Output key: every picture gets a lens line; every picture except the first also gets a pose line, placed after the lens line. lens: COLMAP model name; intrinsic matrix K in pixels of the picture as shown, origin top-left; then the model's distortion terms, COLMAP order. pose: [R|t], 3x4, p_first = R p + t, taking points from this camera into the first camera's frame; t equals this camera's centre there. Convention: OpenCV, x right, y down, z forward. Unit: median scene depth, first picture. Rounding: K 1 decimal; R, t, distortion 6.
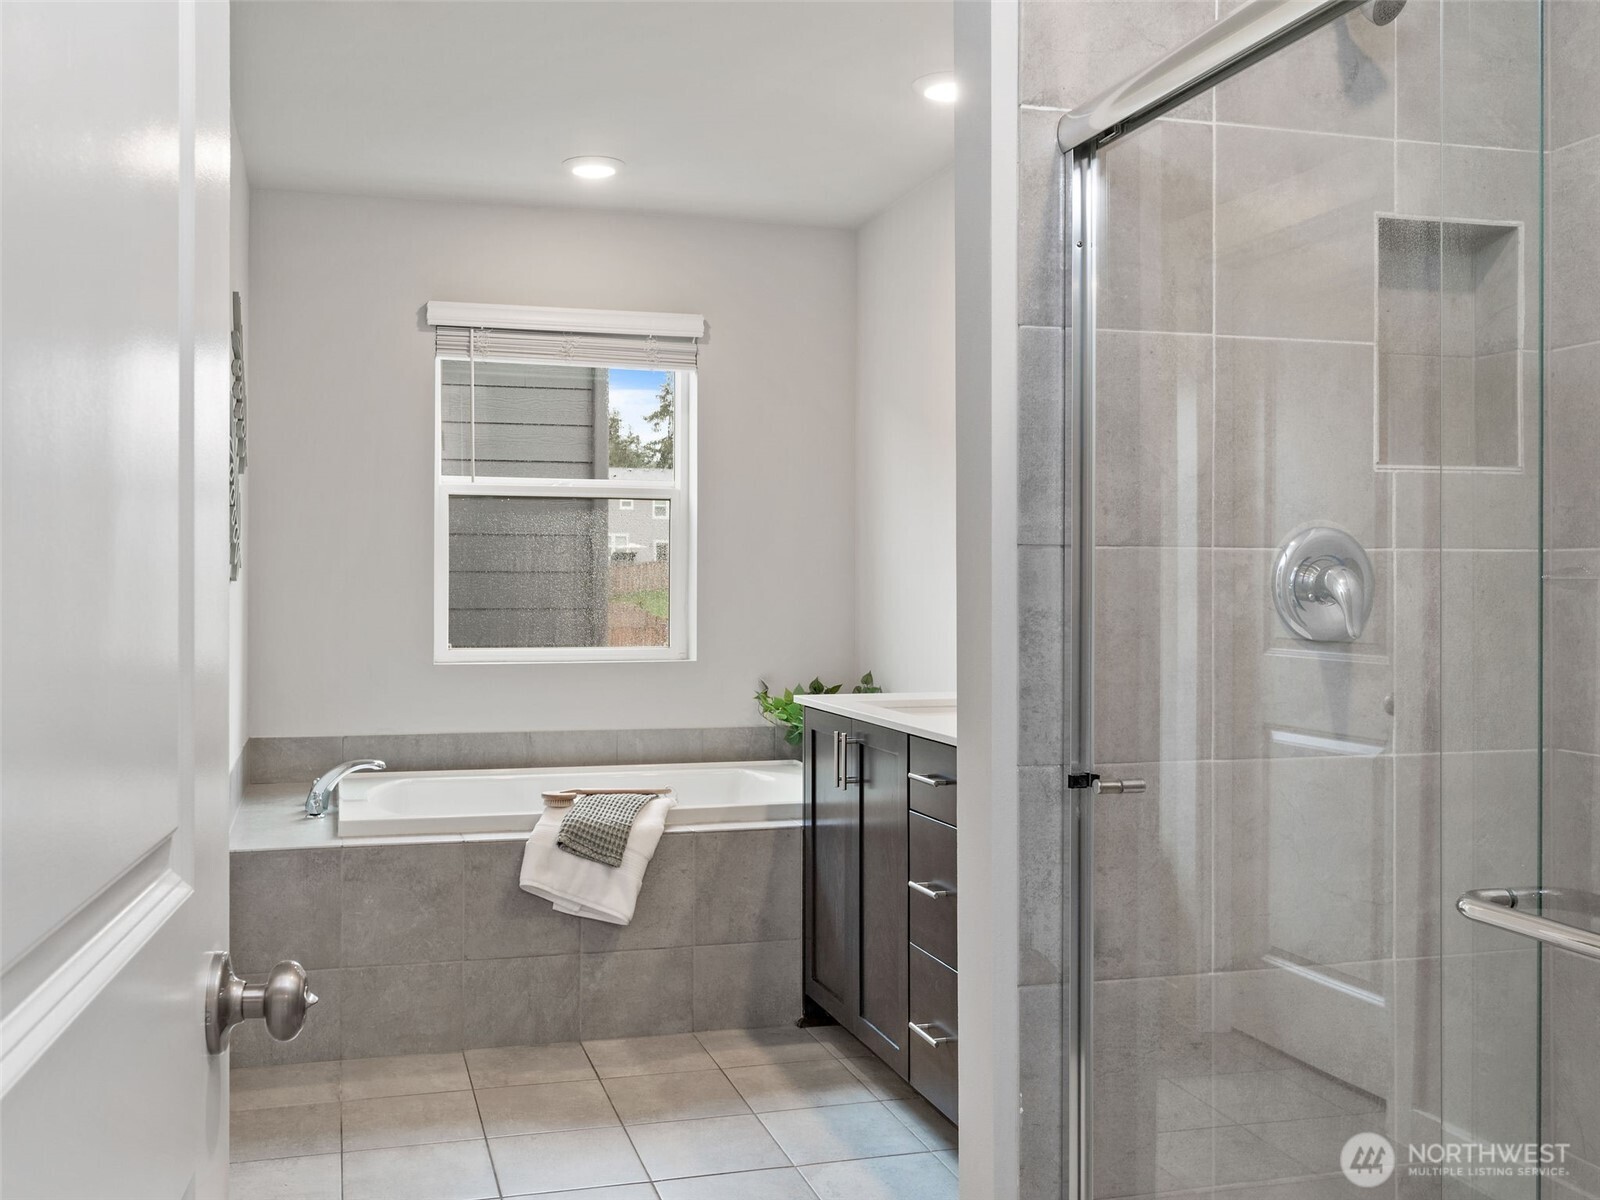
lens RADIAL K [[1527.7, 0, 800.0], [0, 1527.7, 600.0], [0, 0, 1]] dist [-0.053173, 0.000572]
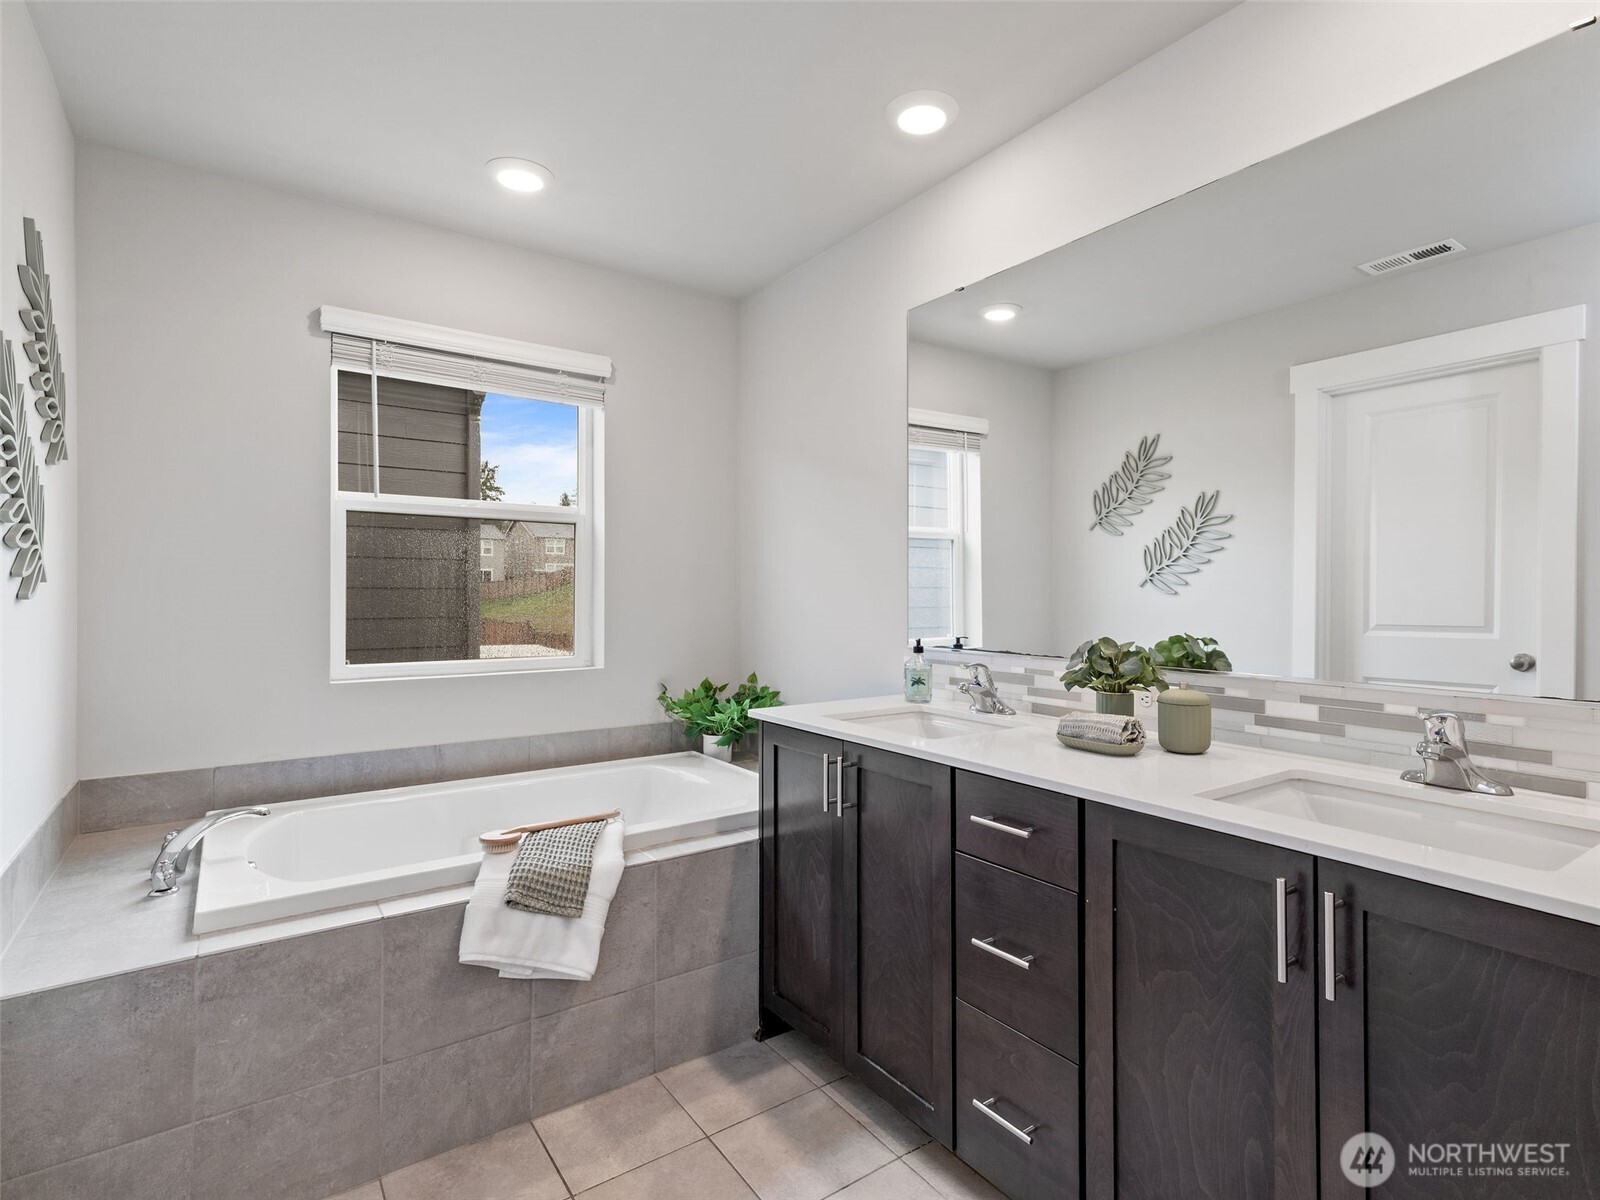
lens RADIAL K [[734.0, 0, 800.0], [0, 734.0, 600.0], [0, 0, 1]] dist [0.002826, 0.000025]
pose [[0.937603, -0.002721, 0.347697, -0.144263], [0.004111, 0.999986, -0.003261, -0.009233], [-0.347684, 0.004487, 0.937601, 0.538623]]
